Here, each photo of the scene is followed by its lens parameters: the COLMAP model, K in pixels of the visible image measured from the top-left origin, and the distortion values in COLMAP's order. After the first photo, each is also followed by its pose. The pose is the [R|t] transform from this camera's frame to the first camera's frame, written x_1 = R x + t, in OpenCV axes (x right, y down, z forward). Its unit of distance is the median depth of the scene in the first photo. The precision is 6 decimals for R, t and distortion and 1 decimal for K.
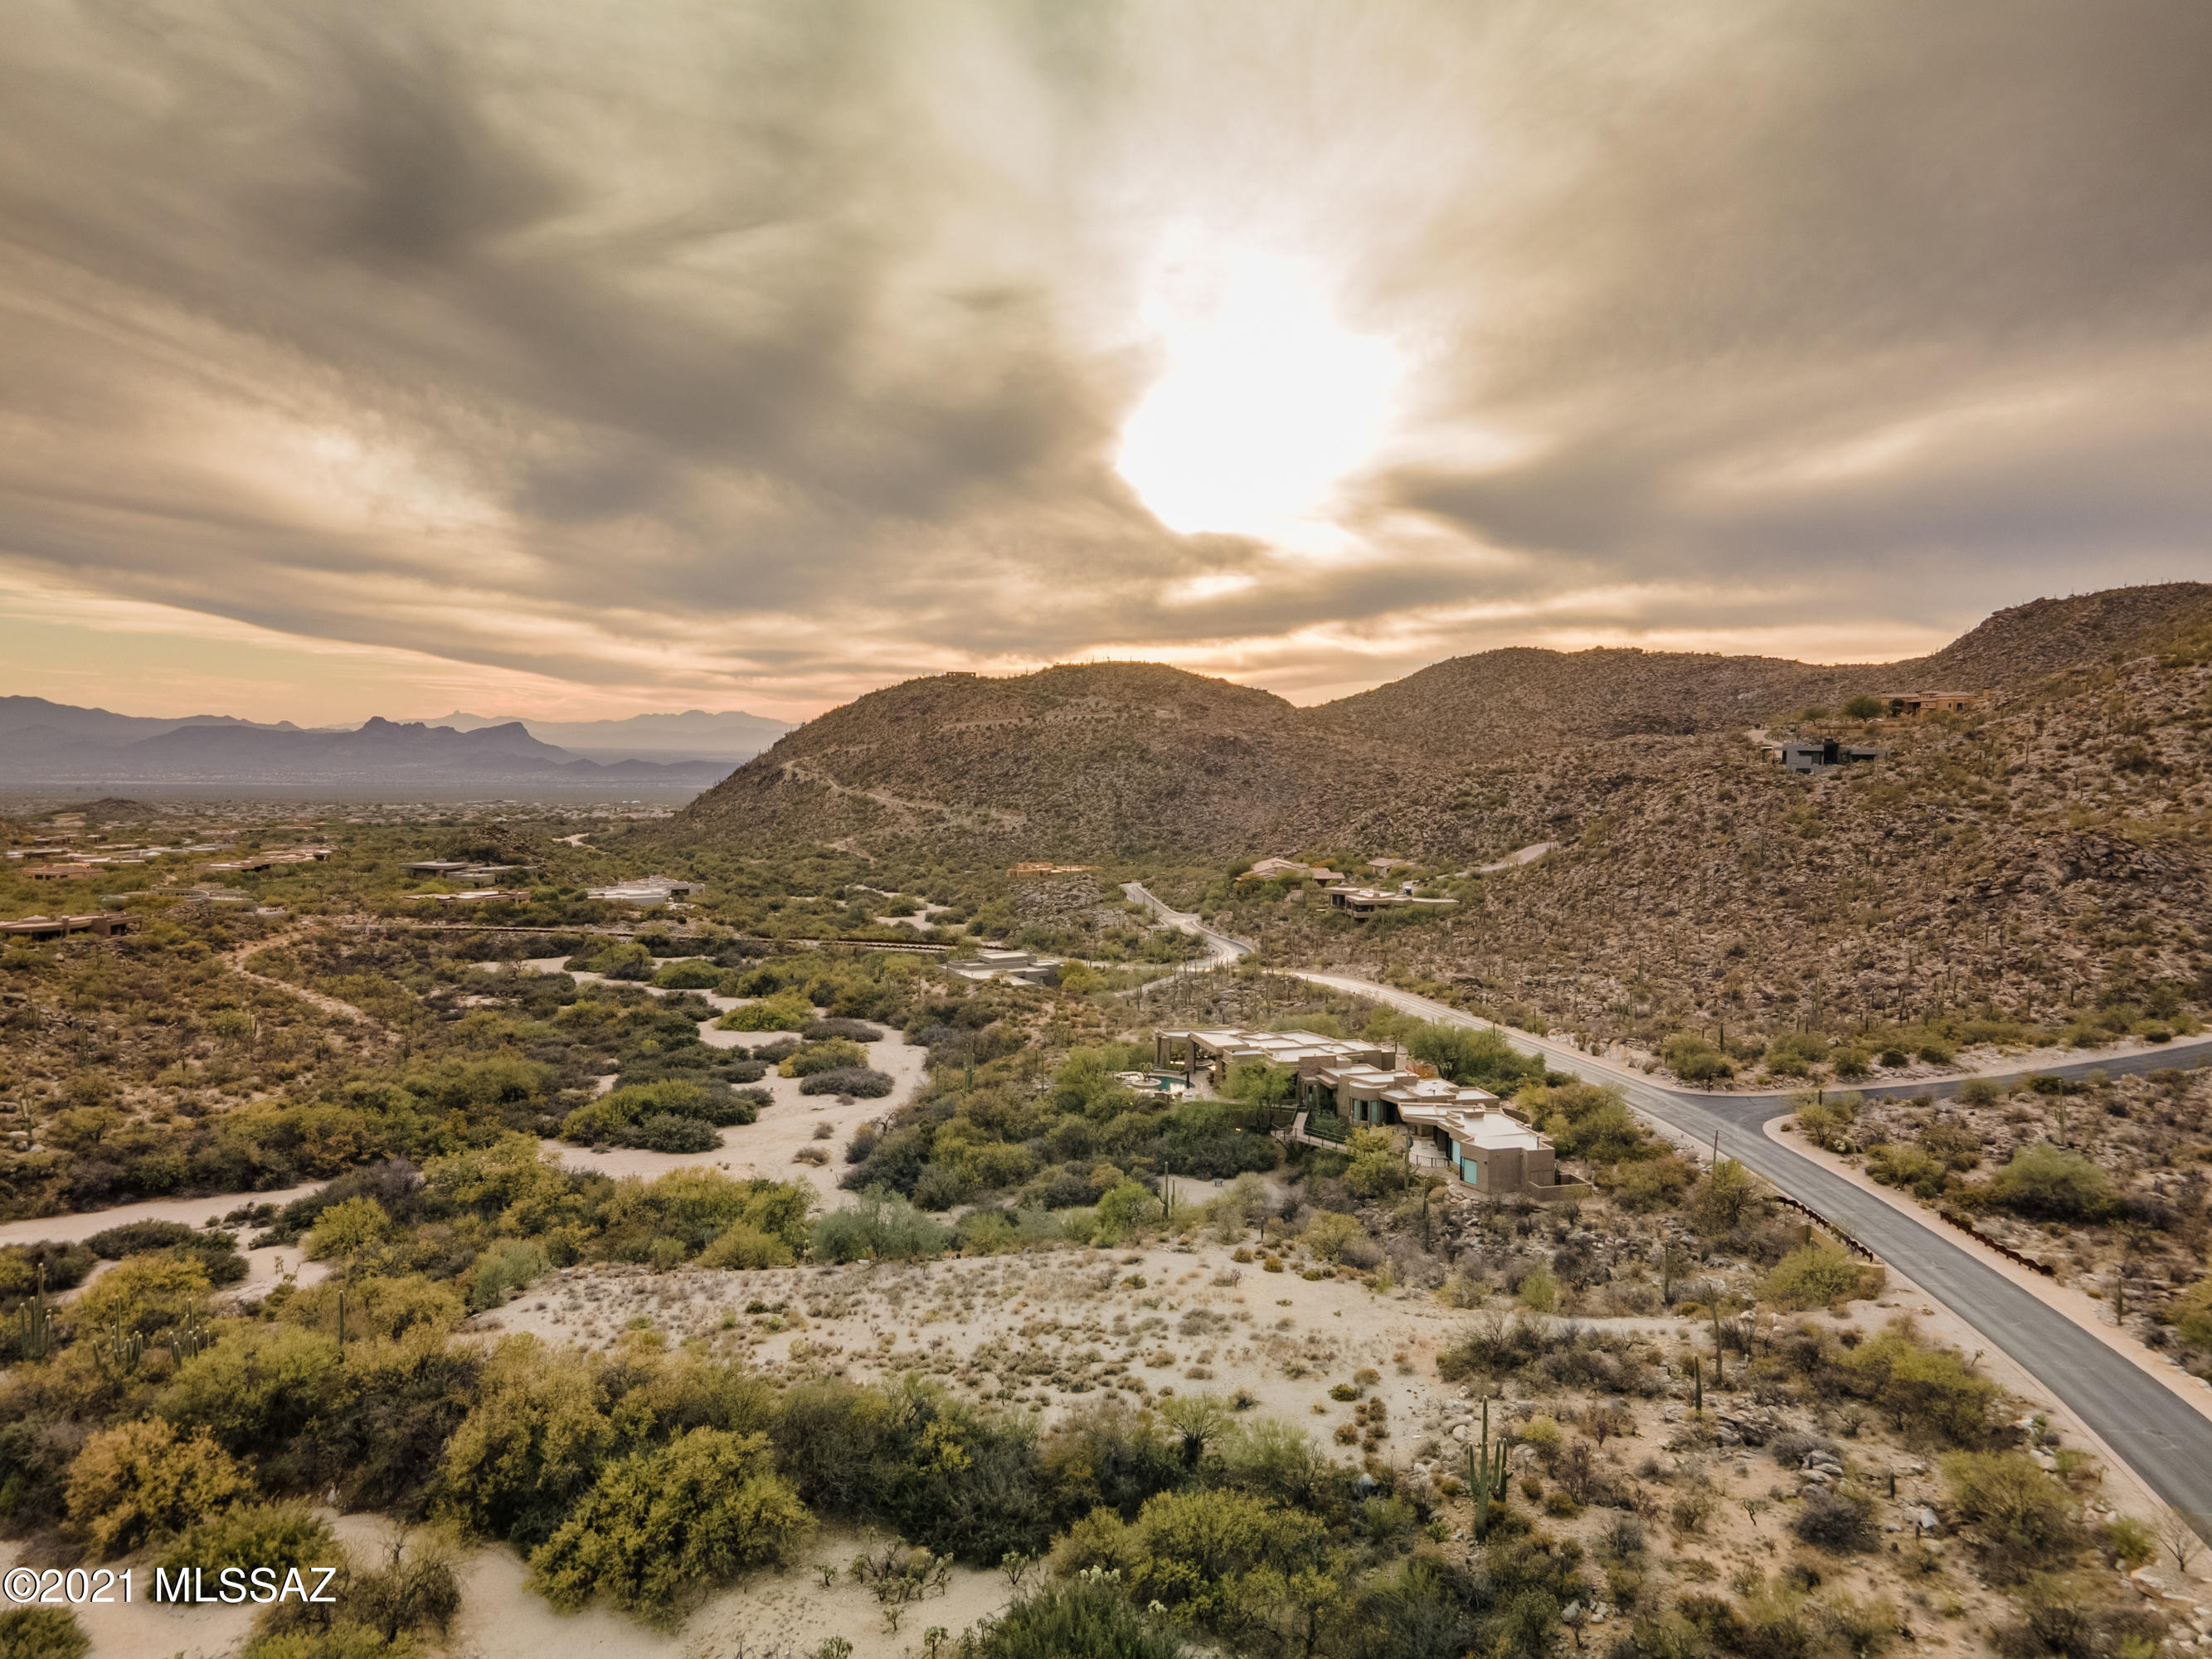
lens RADIAL K [[1610.0, 0, 1102.6], [0, 1610.0, 820.0], [0, 0, 1]] dist [0.072942, 0.008993]
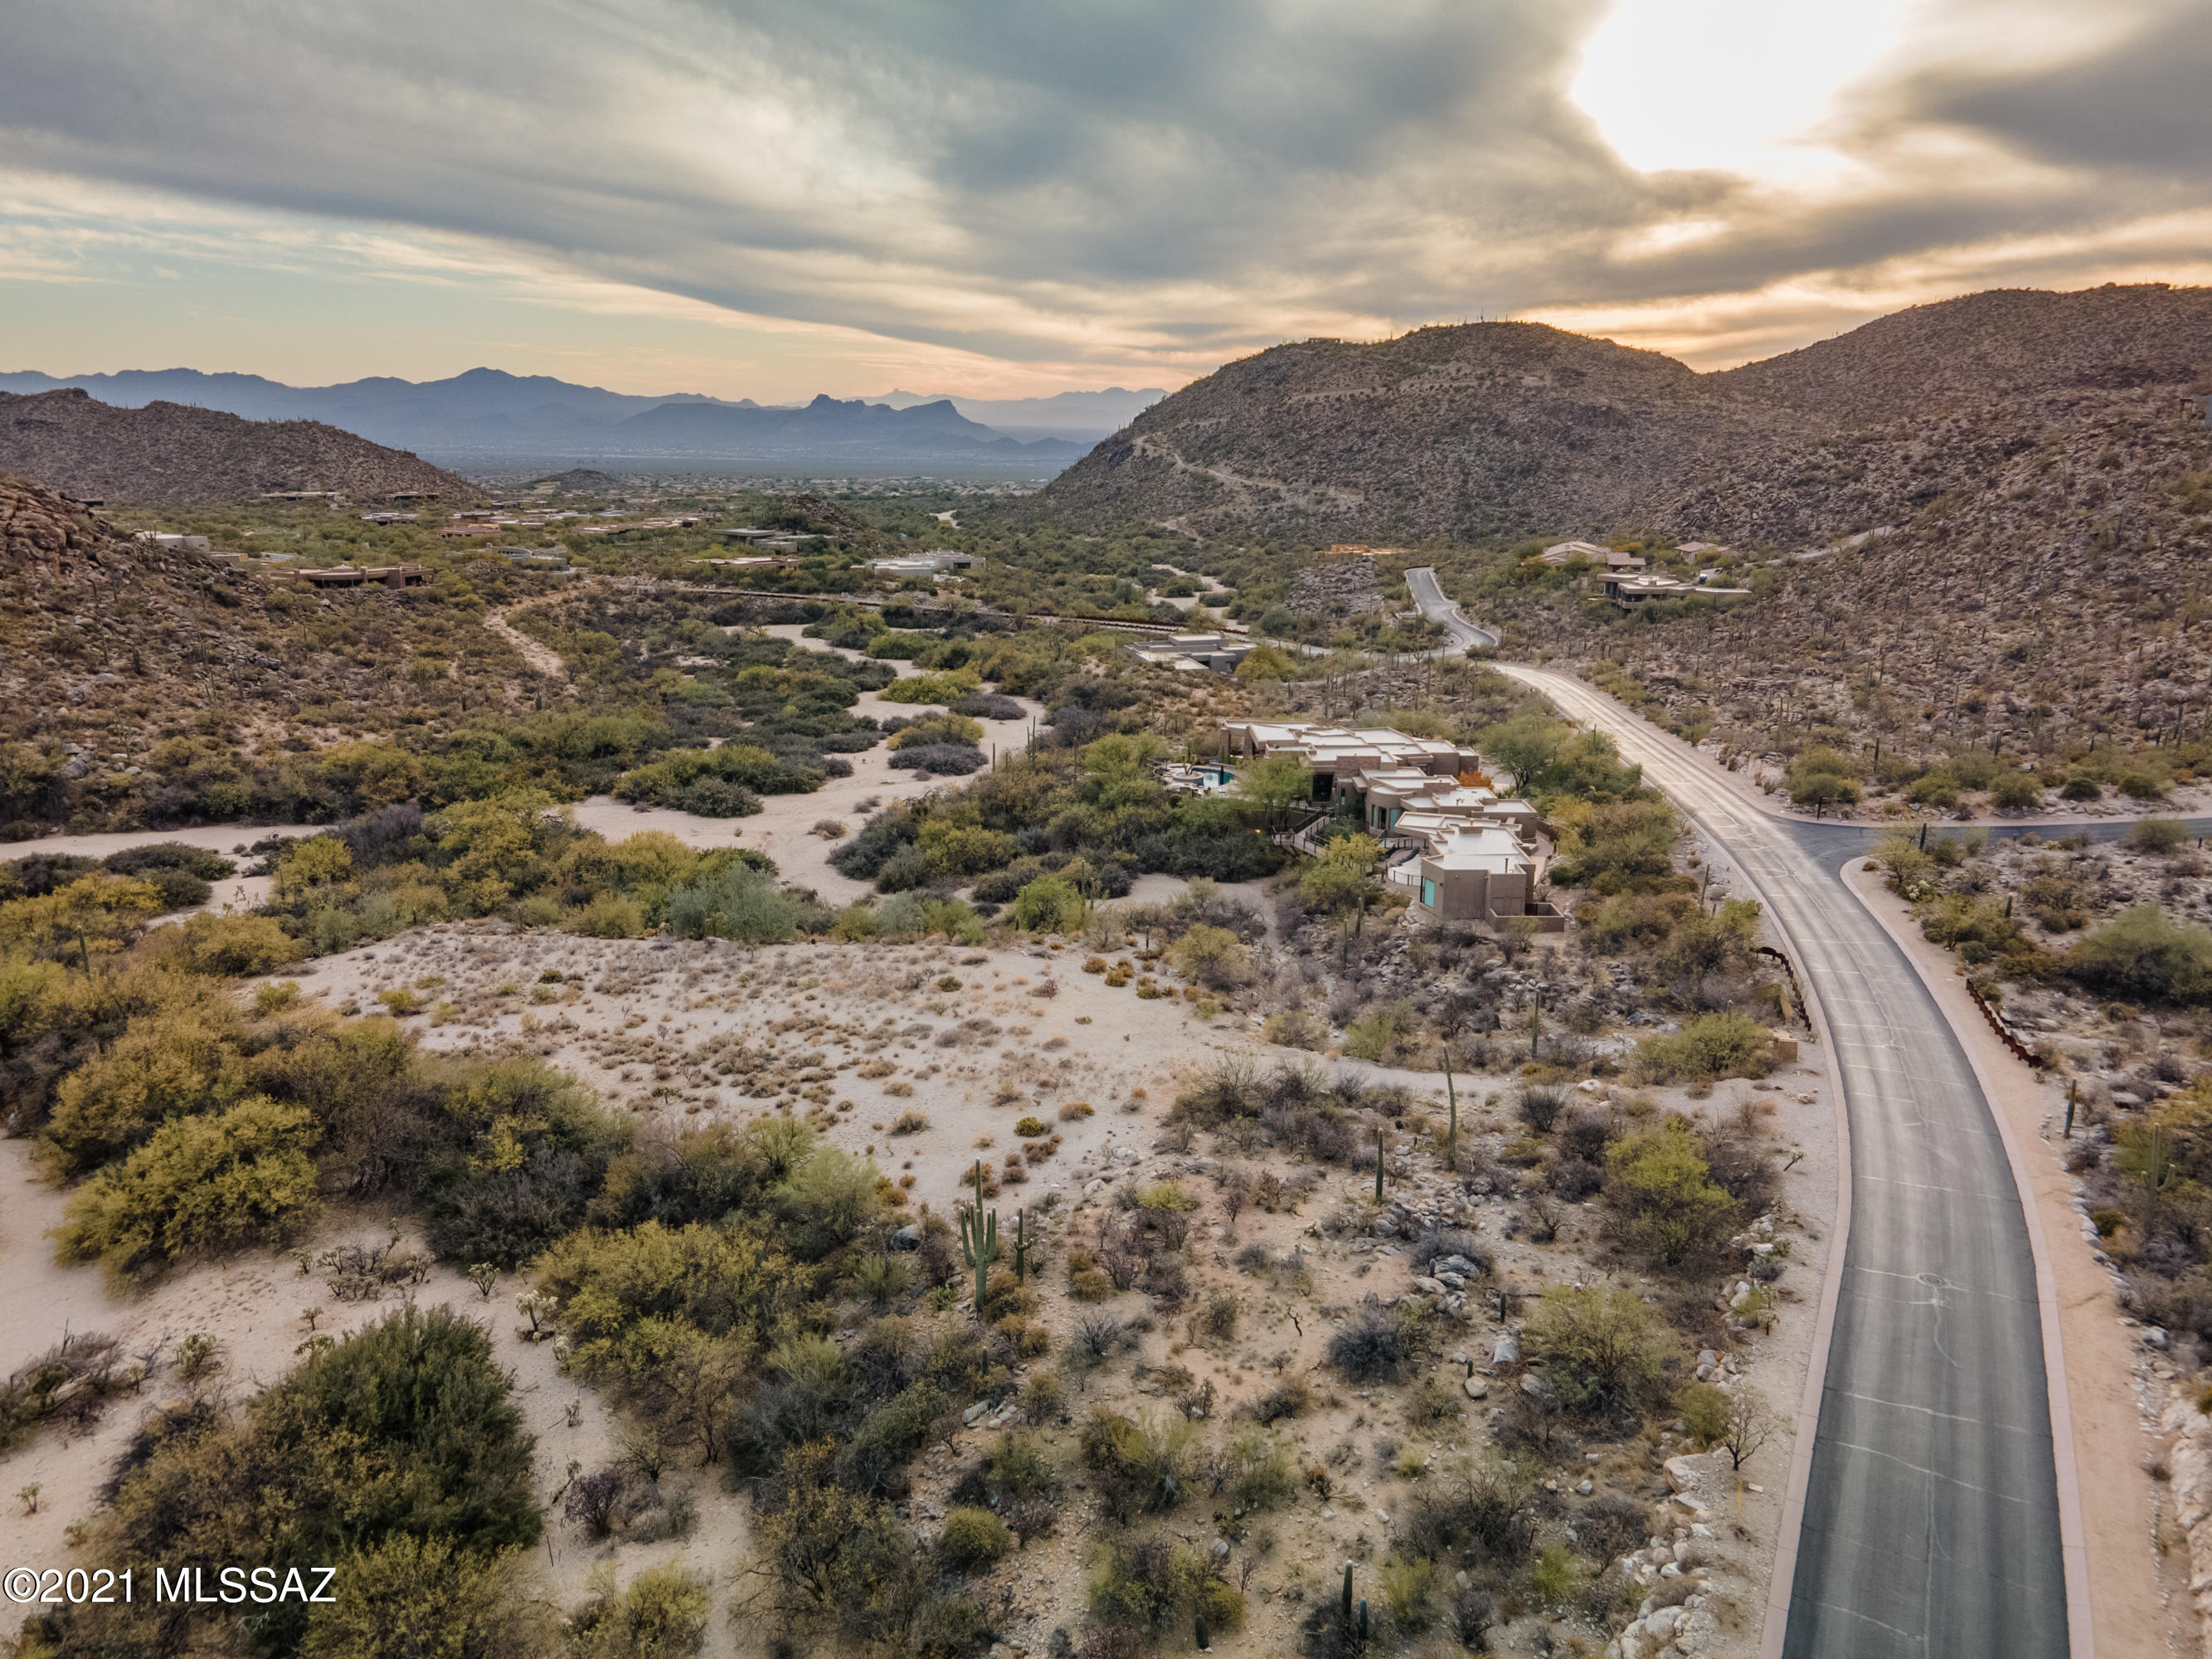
lens RADIAL K [[1608.2, 0, 1101.9], [0, 1608.2, 823.9], [0, 0, 1]] dist [0.048796, 0.067065]
pose [[0.967805, 0.062093, -0.243923, 0.221998], [-0.013271, 0.980334, 0.196898, 0.011060], [0.251352, -0.187322, 0.949596, 0.122627]]
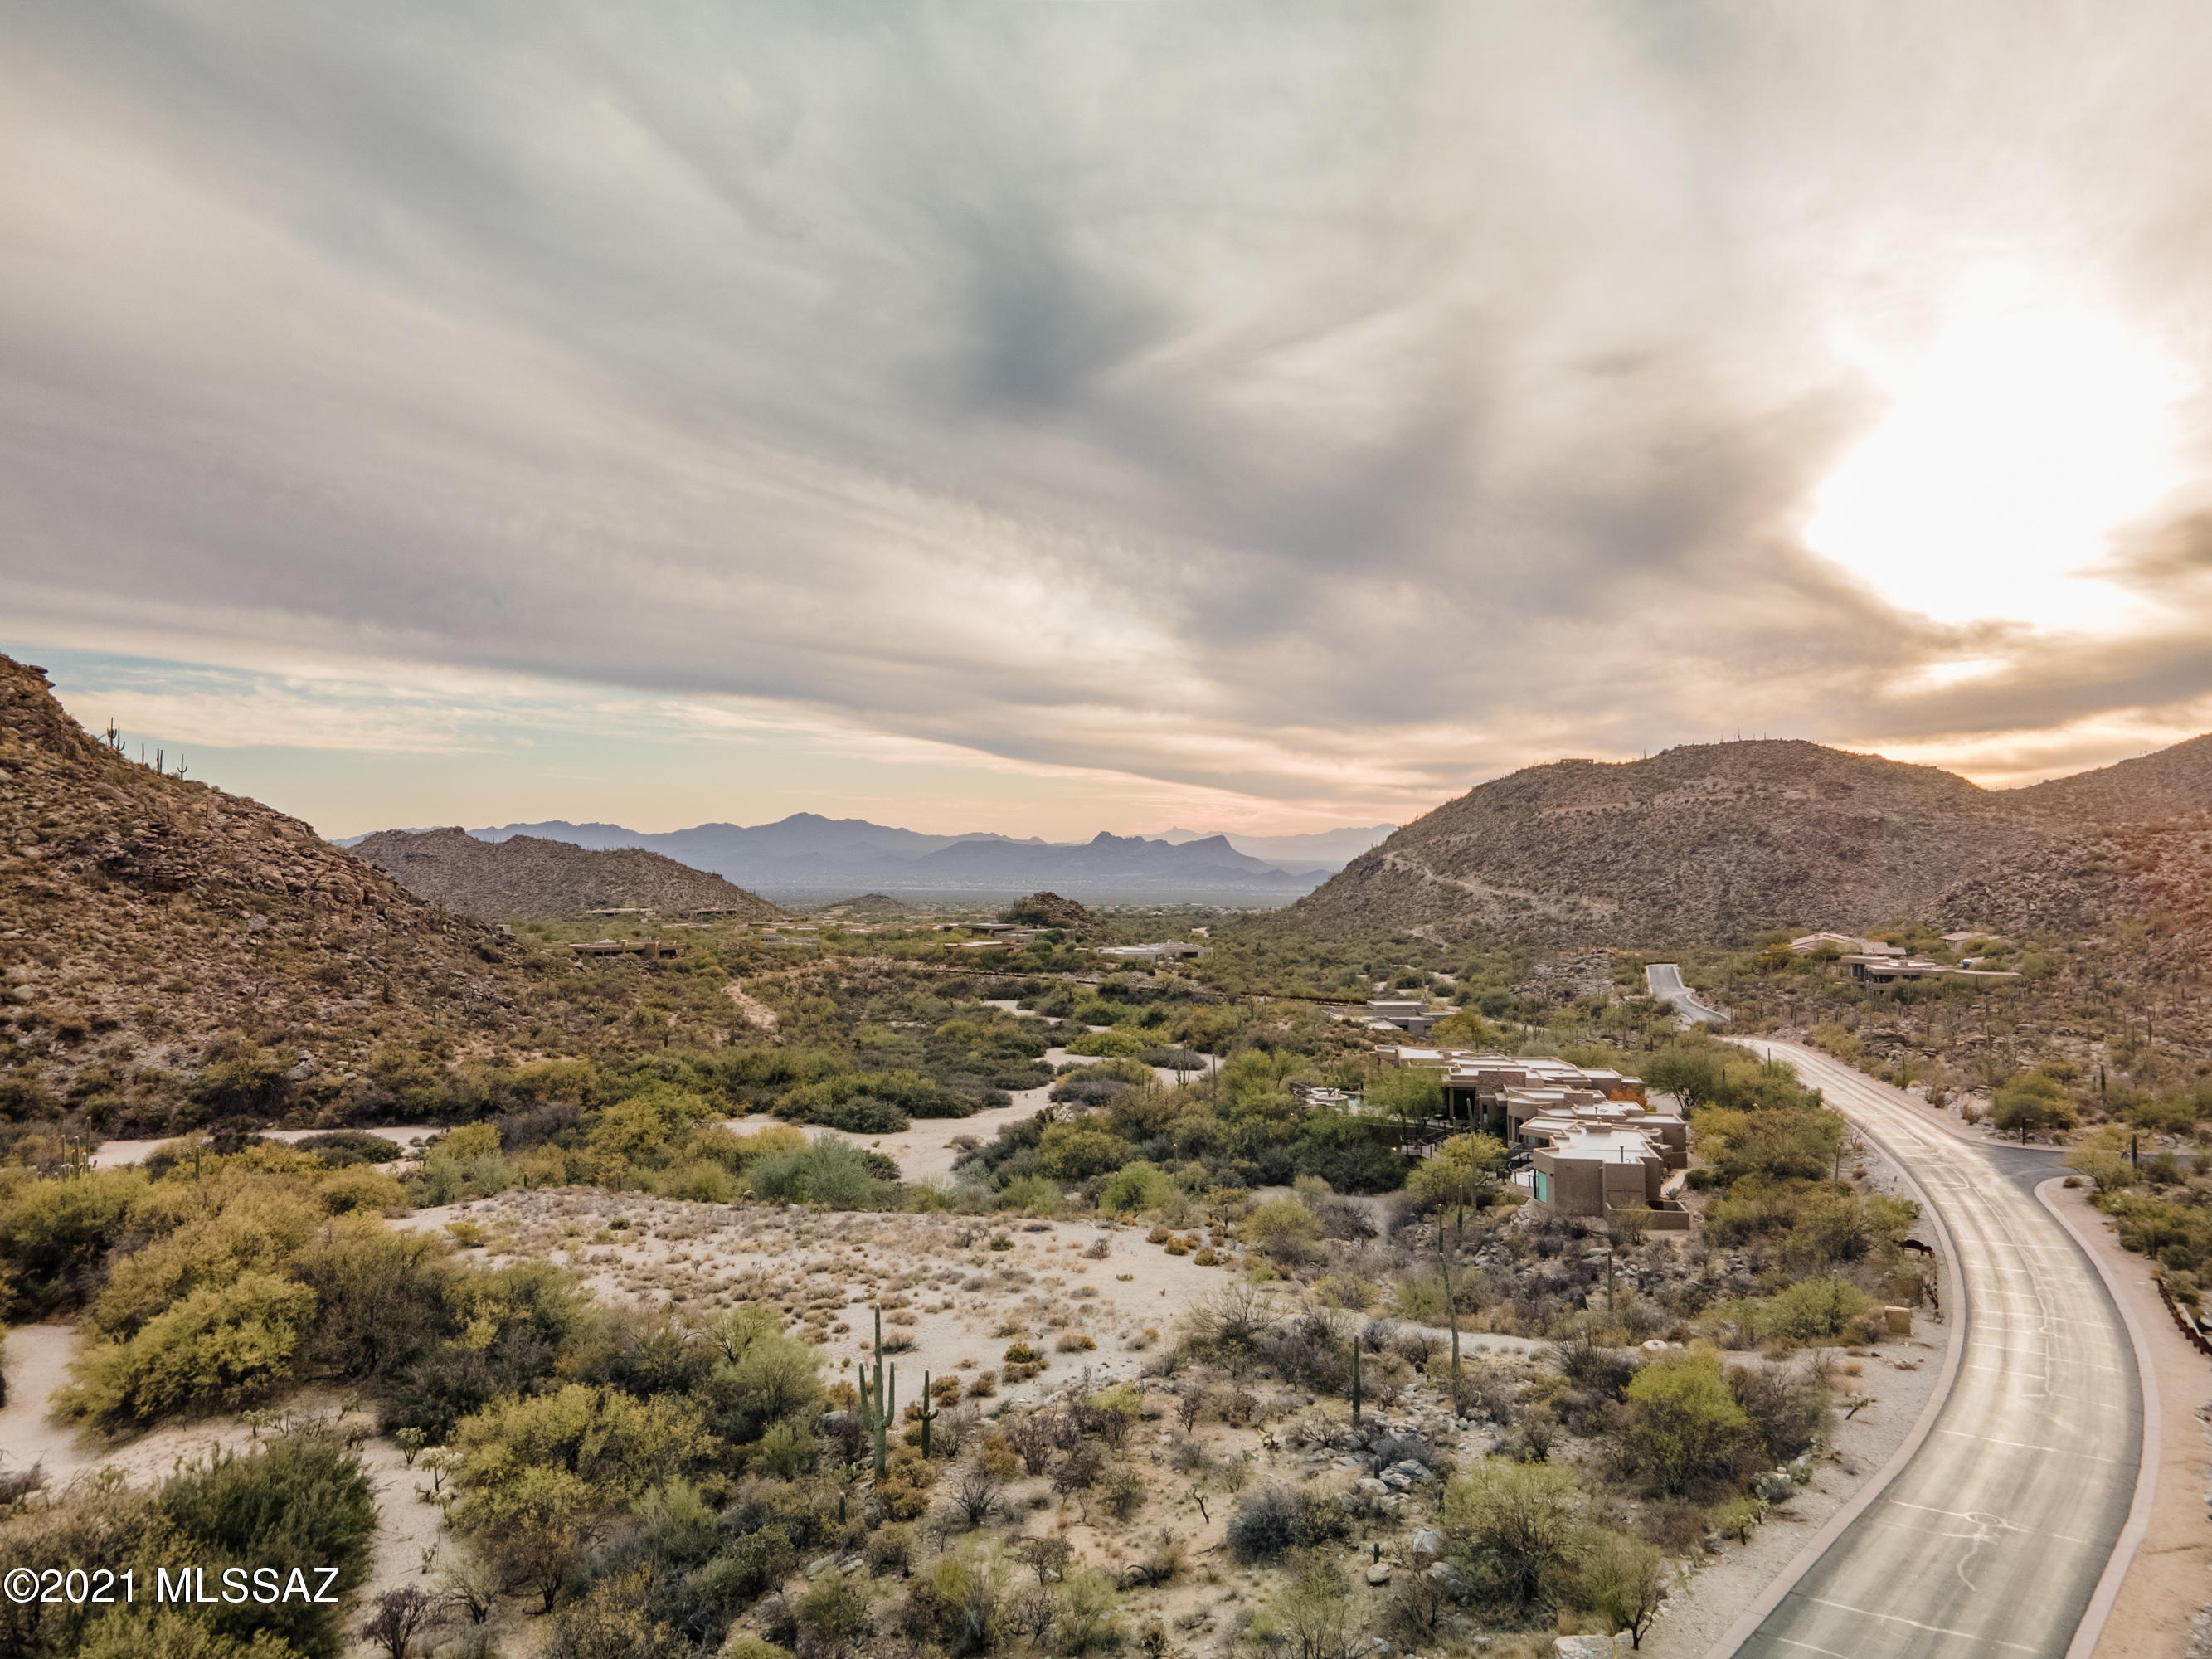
lens RADIAL K [[1608.2, 0, 1101.9], [0, 1608.2, 823.9], [0, 0, 1]] dist [0.048796, 0.067065]
pose [[0.912185, -0.008695, -0.409687, 0.299455], [-0.019046, 0.997795, -0.063583, 0.078087], [0.409336, 0.065802, 0.910008, 0.145901]]
